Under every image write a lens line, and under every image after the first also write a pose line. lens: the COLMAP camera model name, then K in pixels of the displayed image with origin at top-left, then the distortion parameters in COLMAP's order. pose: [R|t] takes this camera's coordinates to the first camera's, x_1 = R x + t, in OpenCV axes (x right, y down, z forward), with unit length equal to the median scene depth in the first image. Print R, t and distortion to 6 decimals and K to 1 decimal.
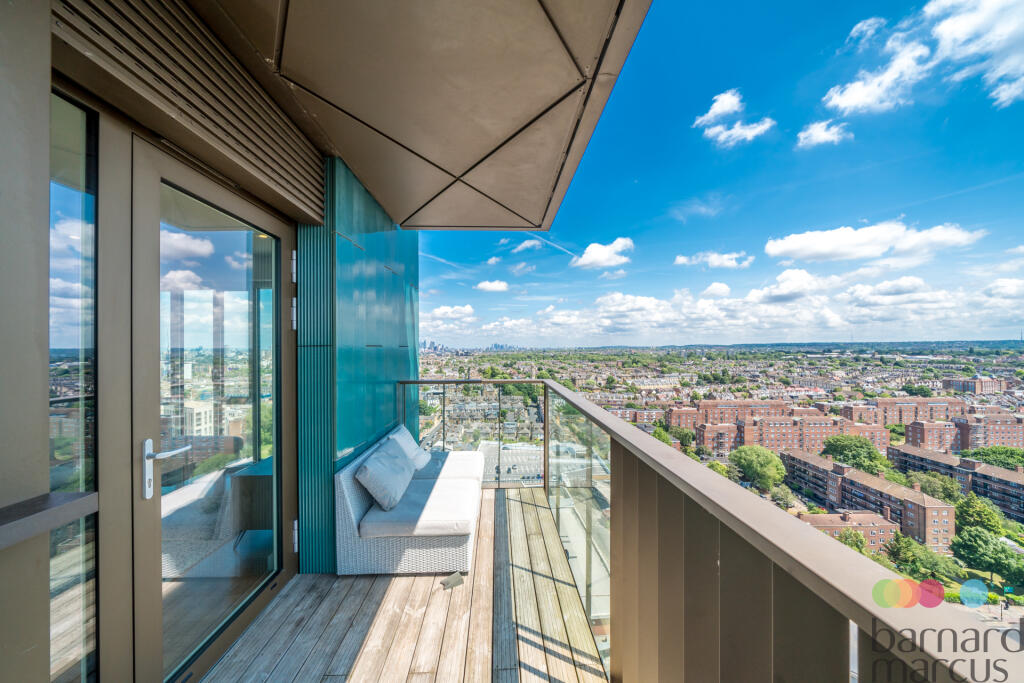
lens RADIAL K [[352.1, 0, 510.5], [0, 352.1, 345.3], [0, 0, 1]] dist [-0.006082, -0.000028]
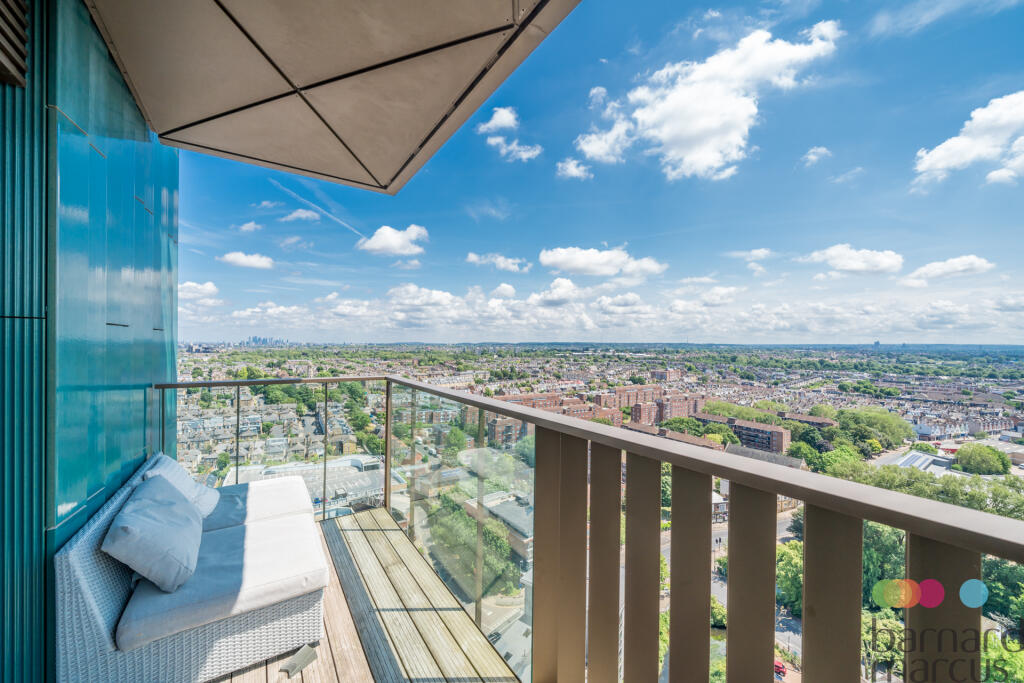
lens RADIAL K [[388.0, 0, 513.0], [0, 388.0, 345.7], [0, 0, 1]] dist [-0.003986, -0.000354]
pose [[0.853378, 0.011796, 0.521159, -0.196358], [-0.017411, 0.999831, 0.005880, 0.027045], [-0.521001, -0.014092, 0.853440, 0.117549]]
